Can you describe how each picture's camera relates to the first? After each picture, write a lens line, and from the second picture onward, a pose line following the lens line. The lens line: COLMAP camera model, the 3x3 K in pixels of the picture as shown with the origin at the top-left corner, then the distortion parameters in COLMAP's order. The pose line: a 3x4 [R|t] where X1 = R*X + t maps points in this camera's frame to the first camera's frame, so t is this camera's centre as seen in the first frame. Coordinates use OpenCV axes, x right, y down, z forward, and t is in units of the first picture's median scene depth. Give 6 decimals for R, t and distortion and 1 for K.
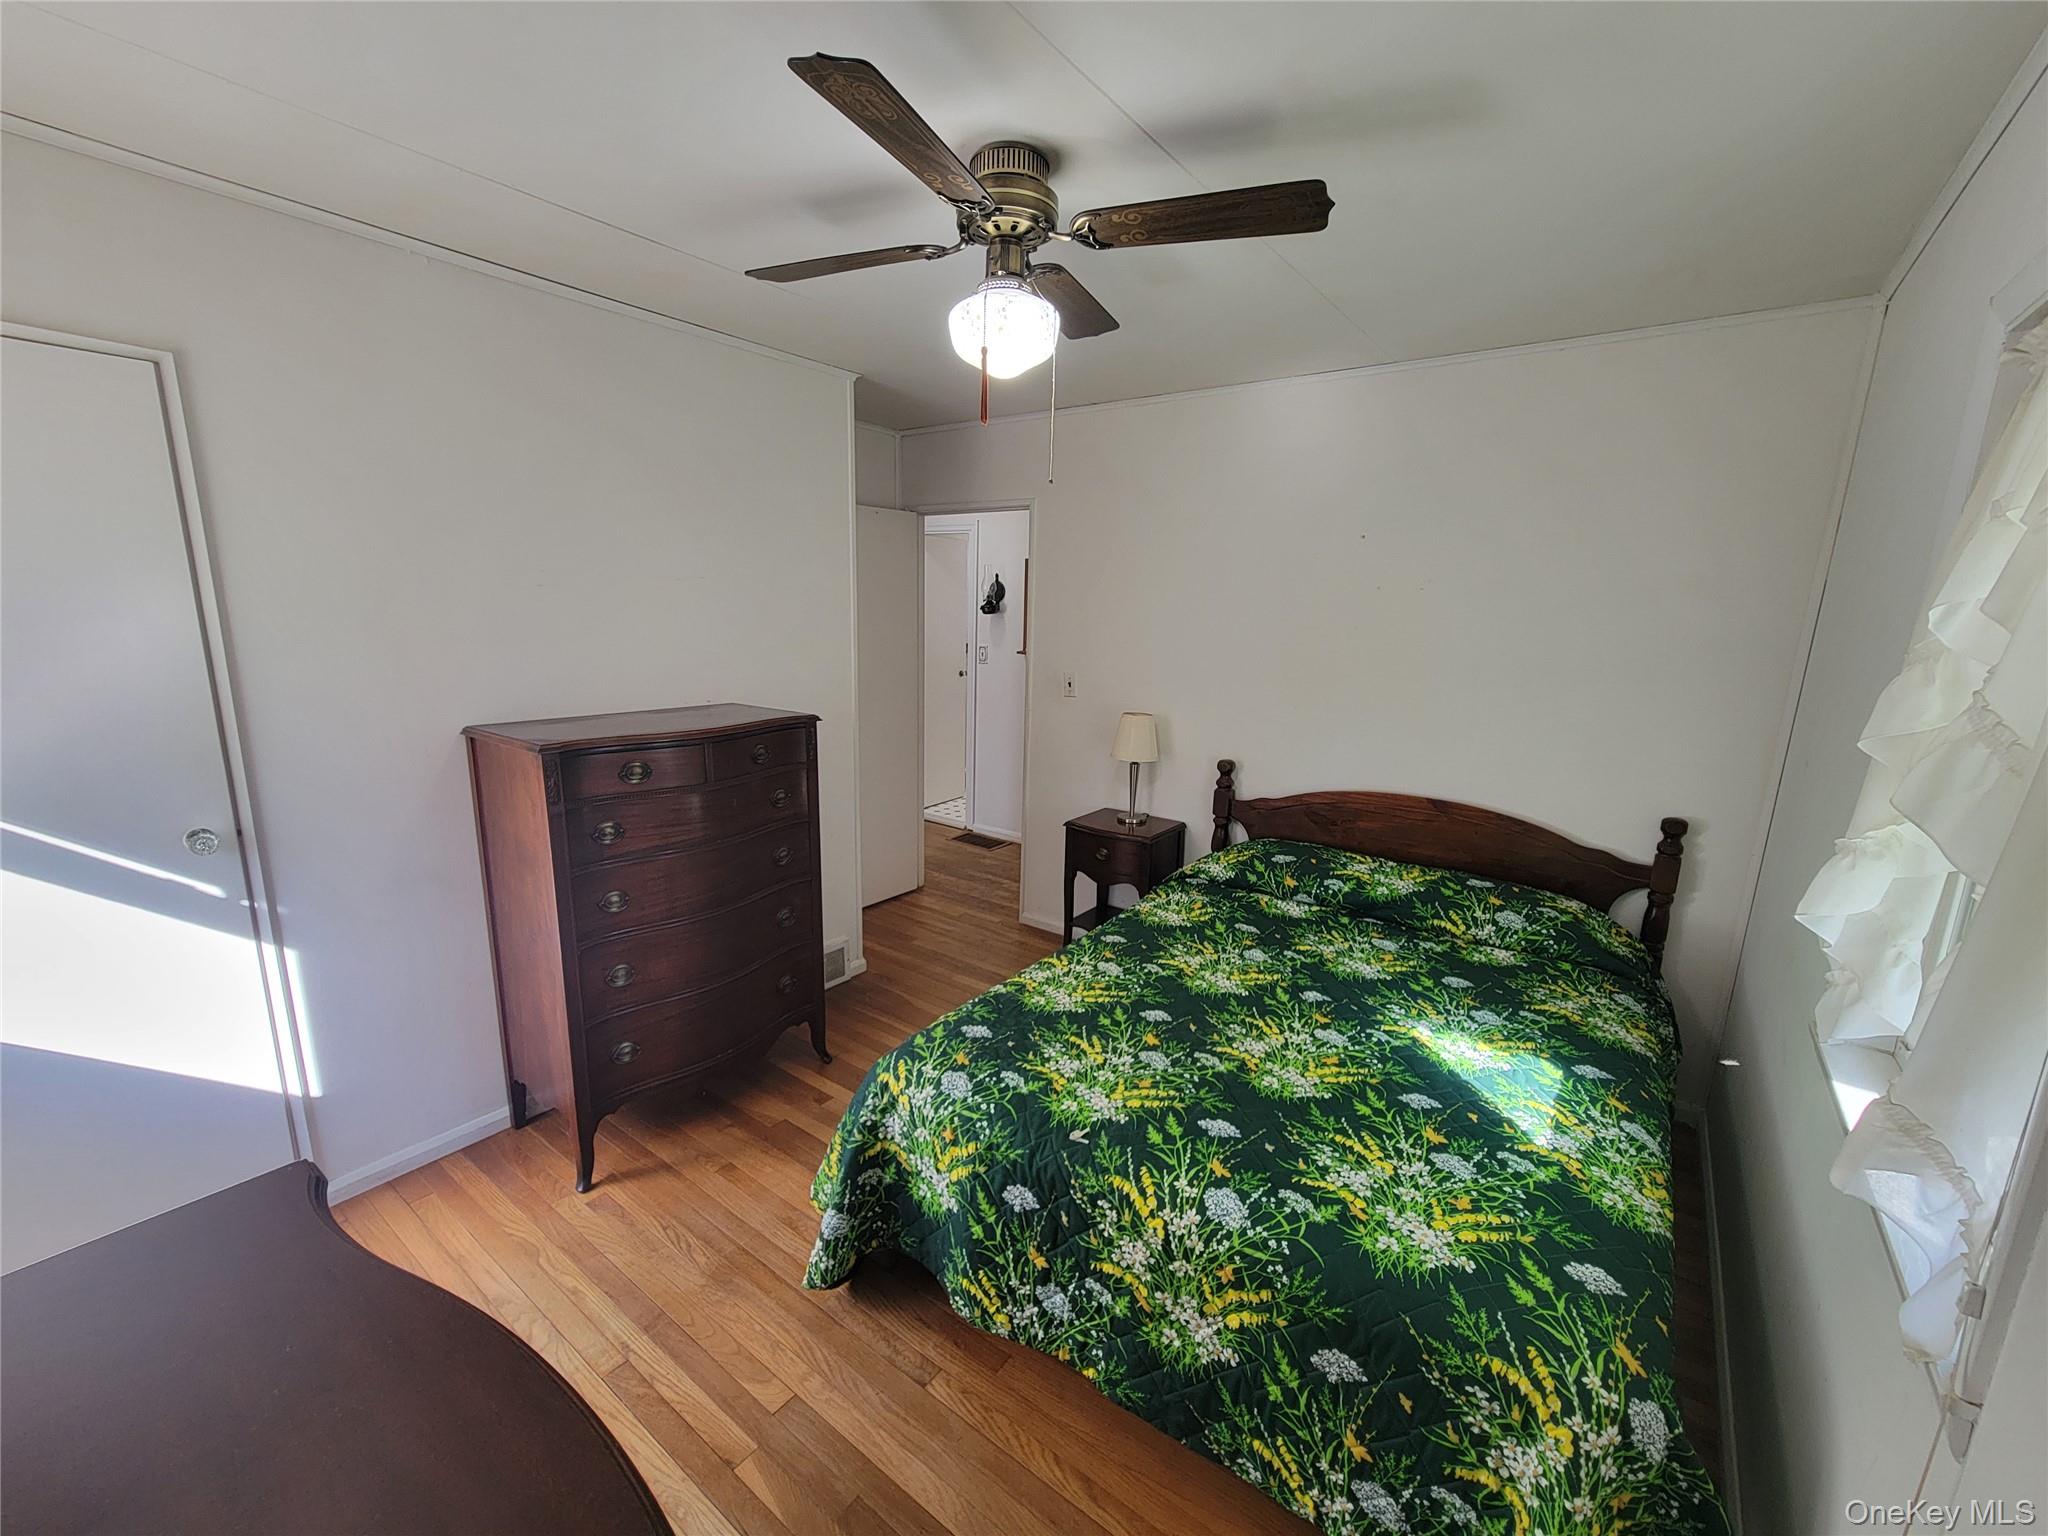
lens RADIAL K [[836.6, 0, 1030.1], [0, 836.6, 773.9], [0, 0, 1]] dist [-0.002124, 0.001191]
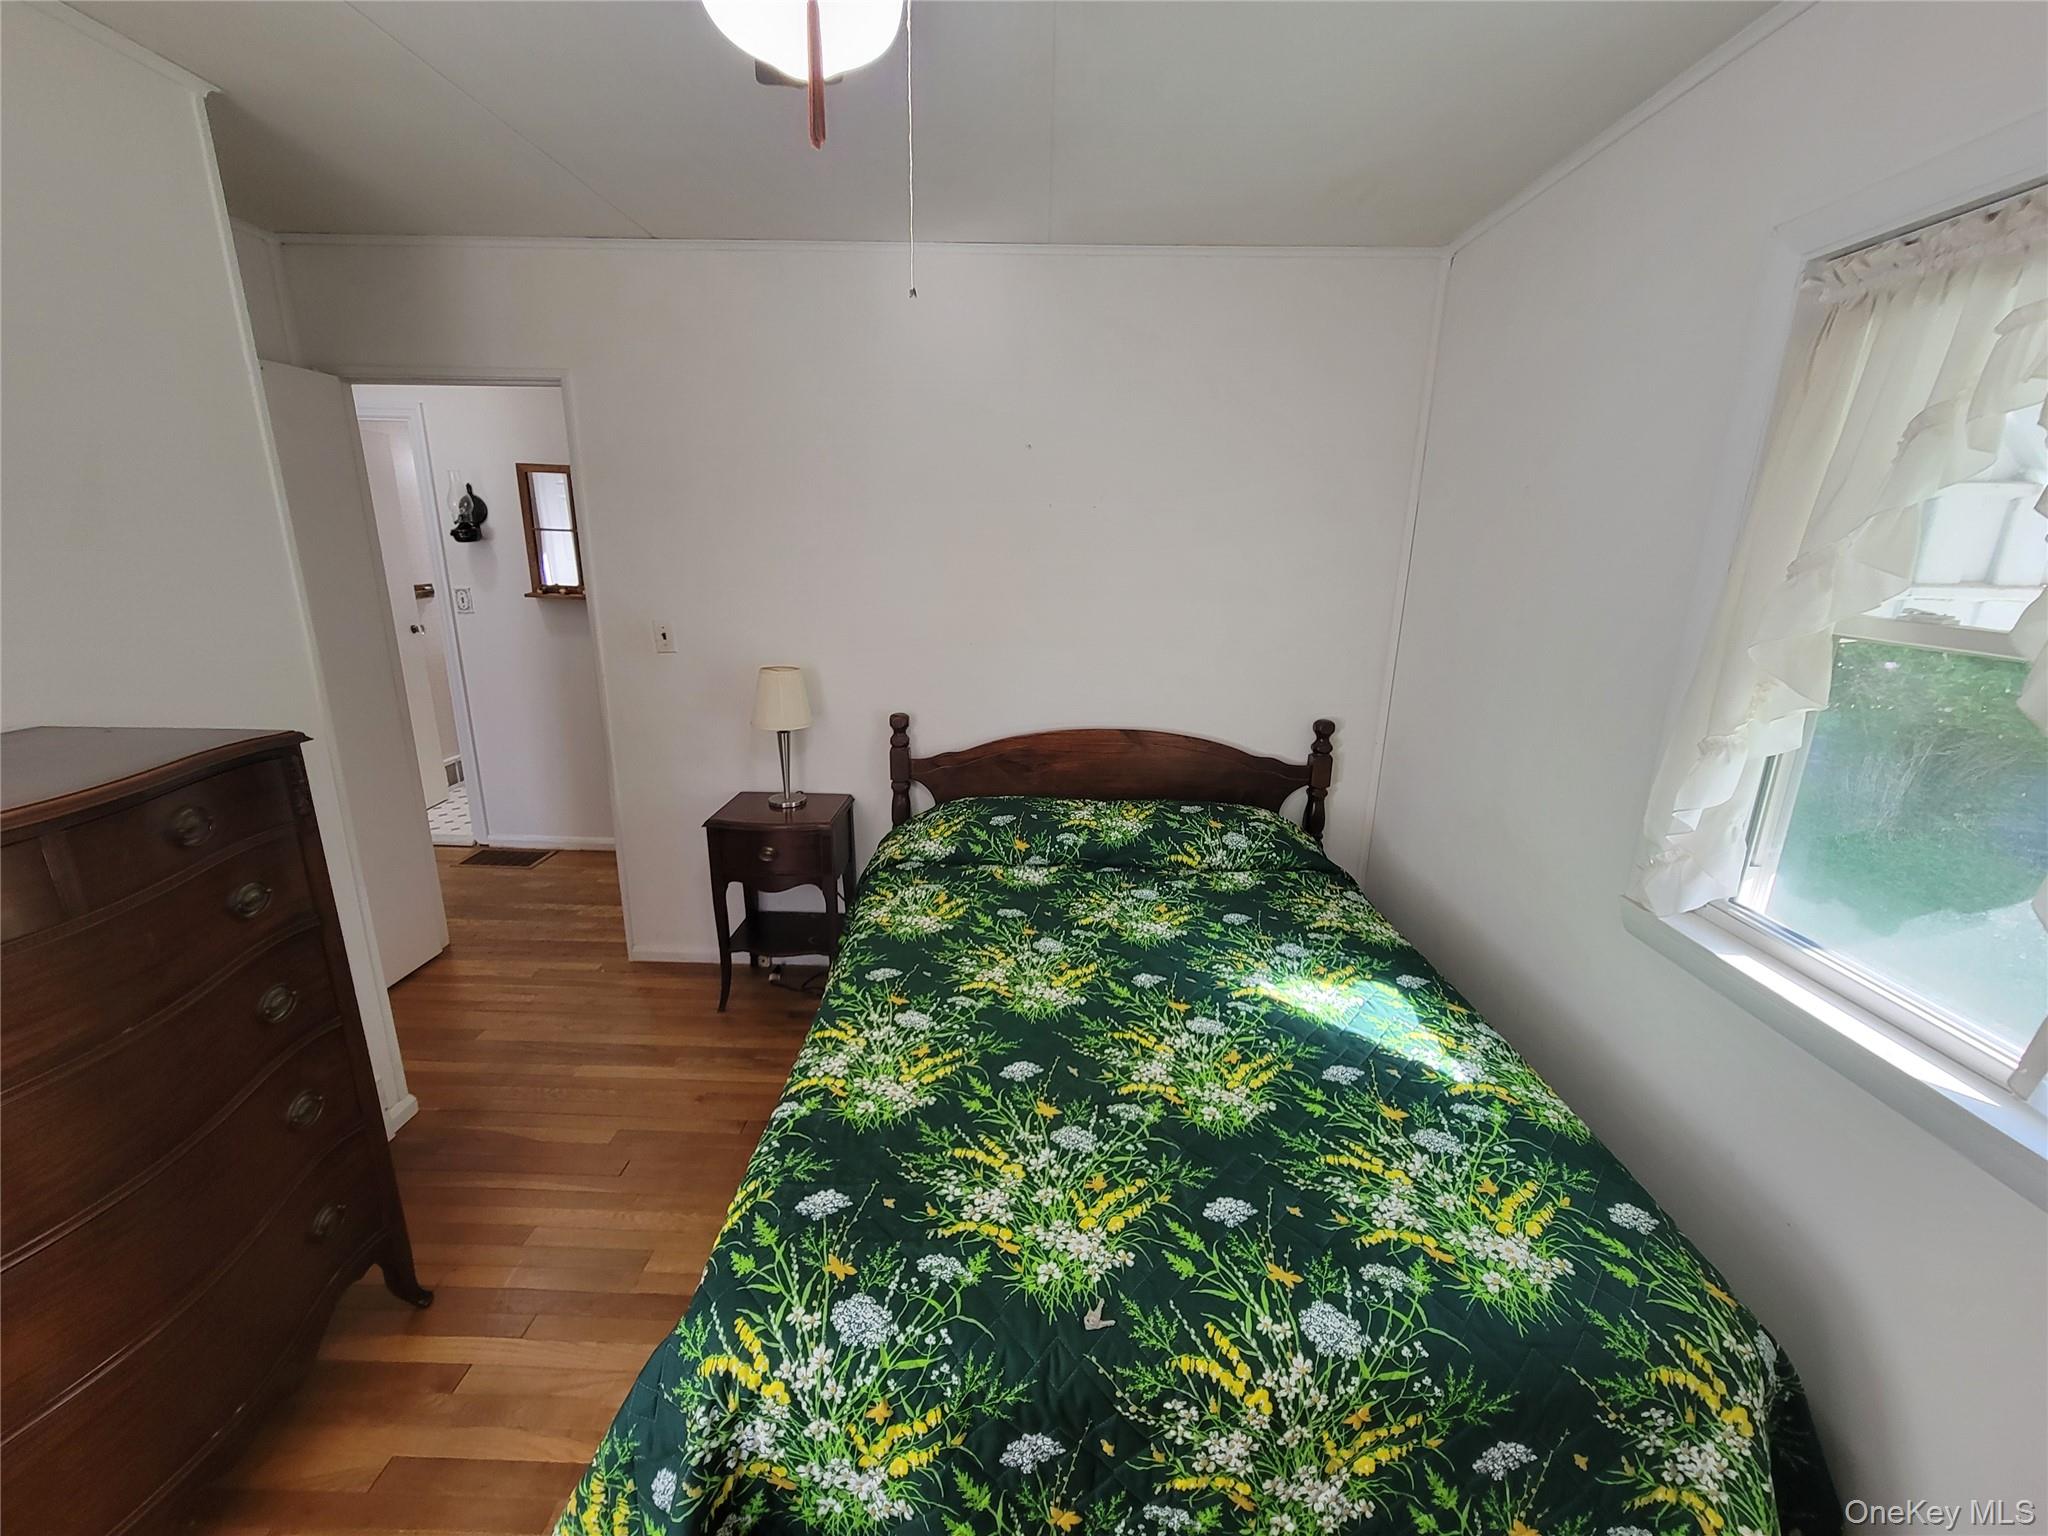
lens RADIAL K [[836.6, 0, 1021.6], [0, 836.6, 770.9], [0, 0, 1]] dist [-0.002124, 0.001191]
pose [[0.815973, -0.160627, 0.555326, -0.238044], [0.117501, 0.986653, 0.112736, -0.068231], [-0.566022, -0.026738, 0.823956, 0.399332]]
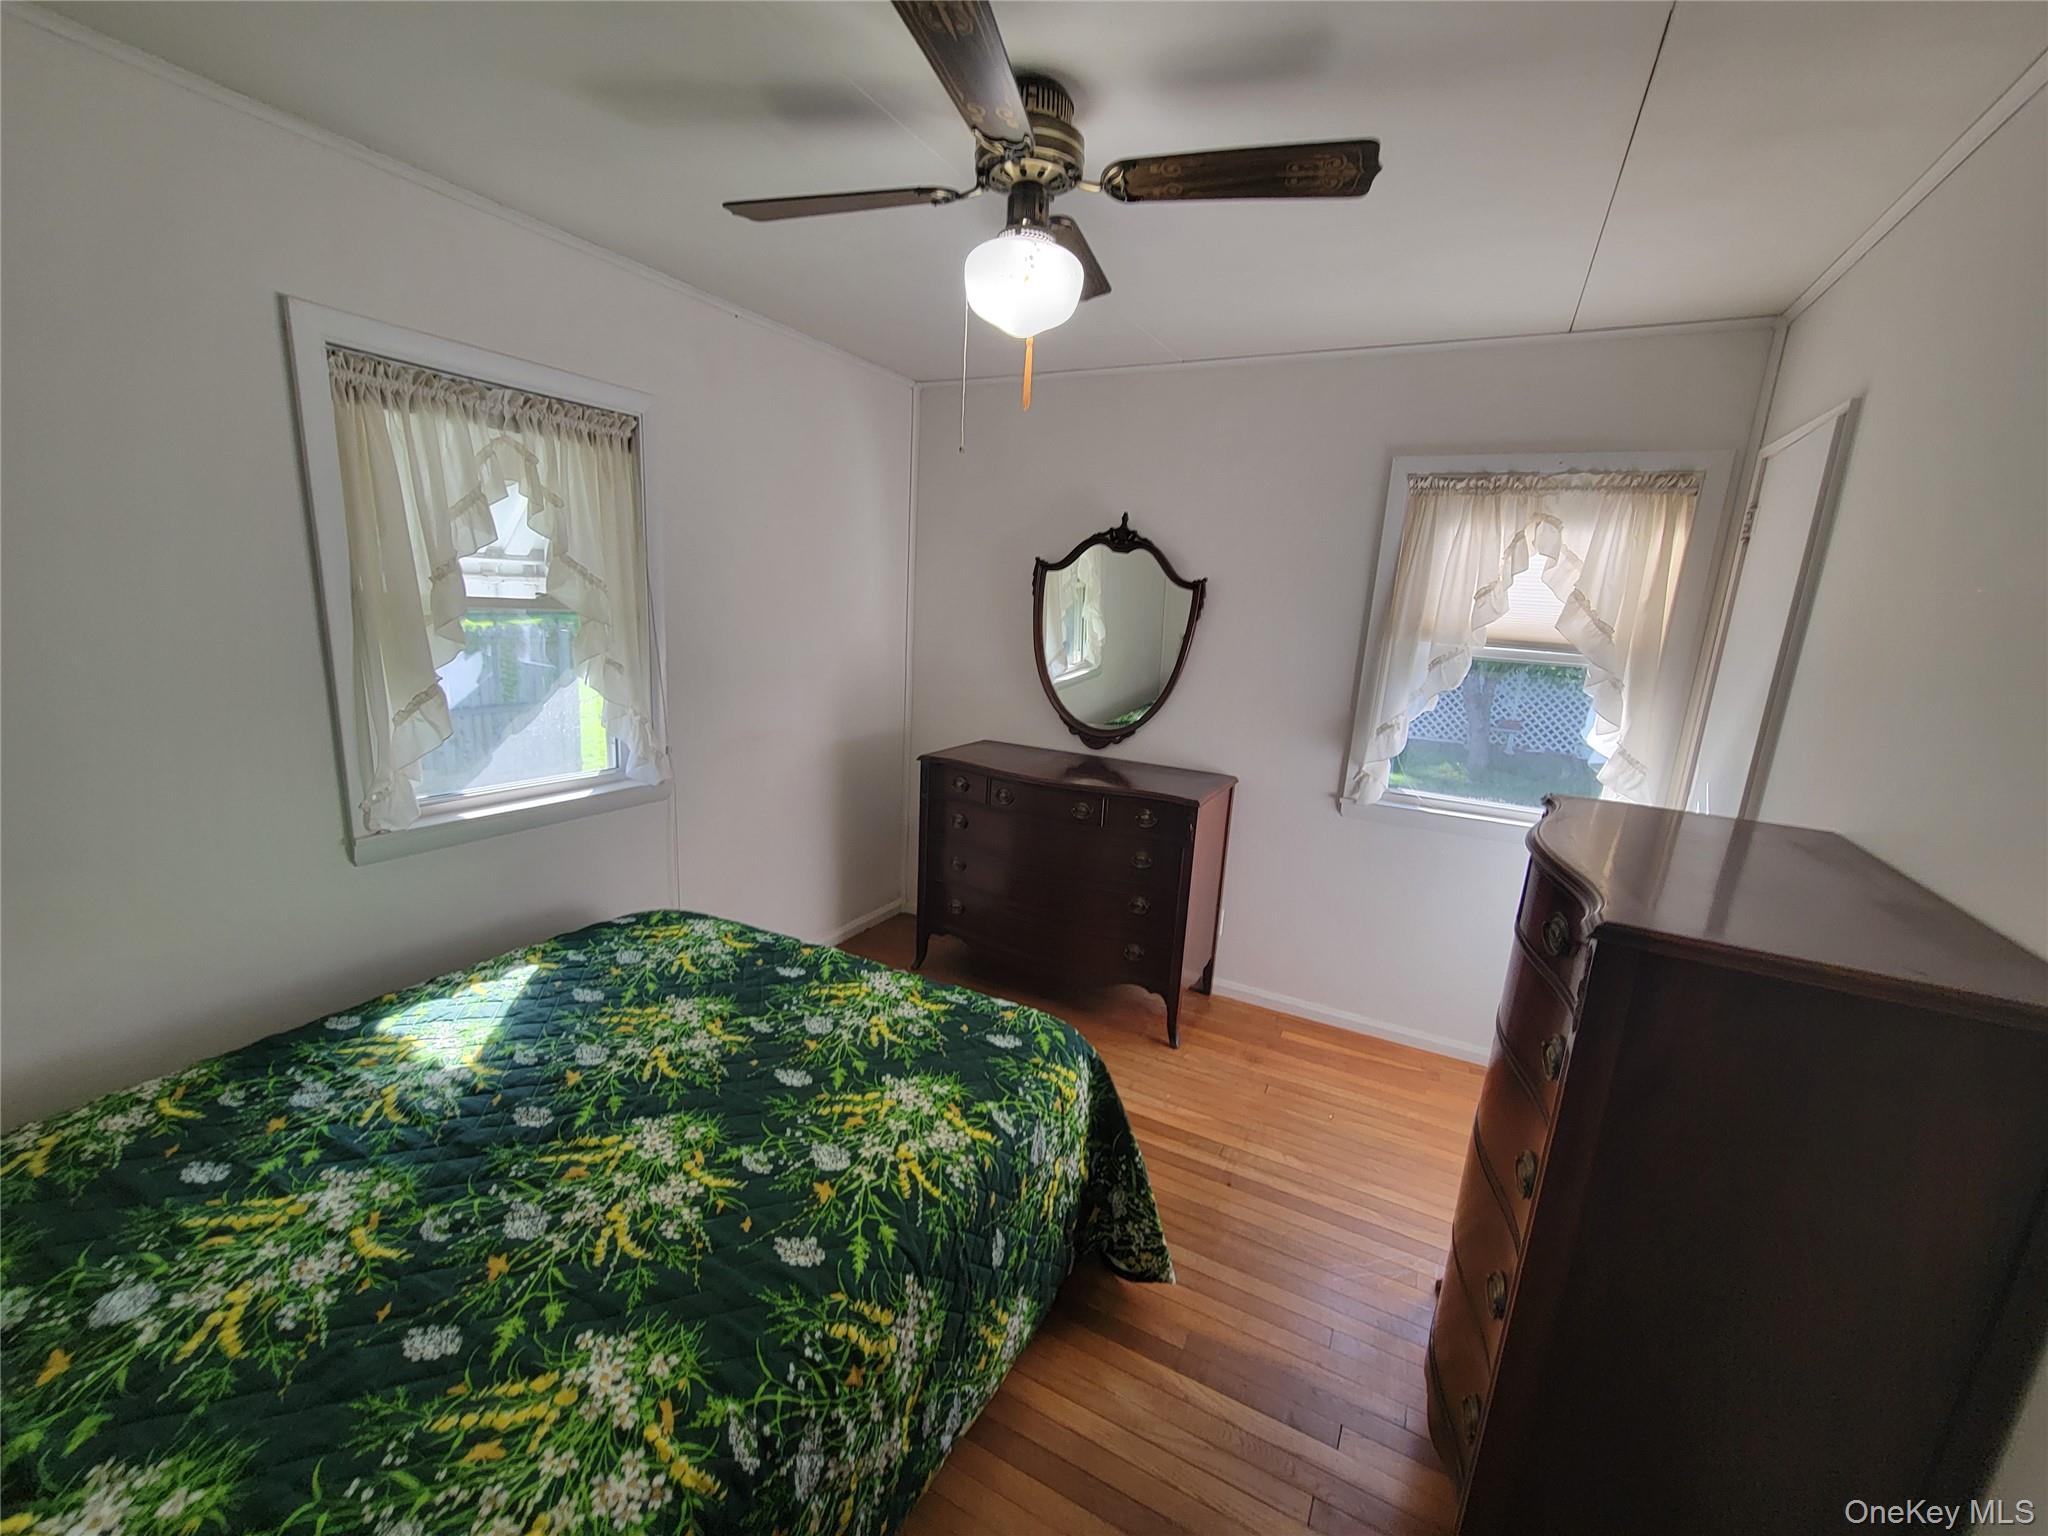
lens RADIAL K [[836.6, 0, 1011.1], [0, 836.6, 773.9], [0, 0, 1]] dist [-0.002124, 0.001191]
pose [[-0.987100, -0.049663, -0.152209, 0.083845], [-0.107107, 0.911455, 0.397212, -0.327008], [0.119005, 0.408390, -0.905017, 1.703762]]
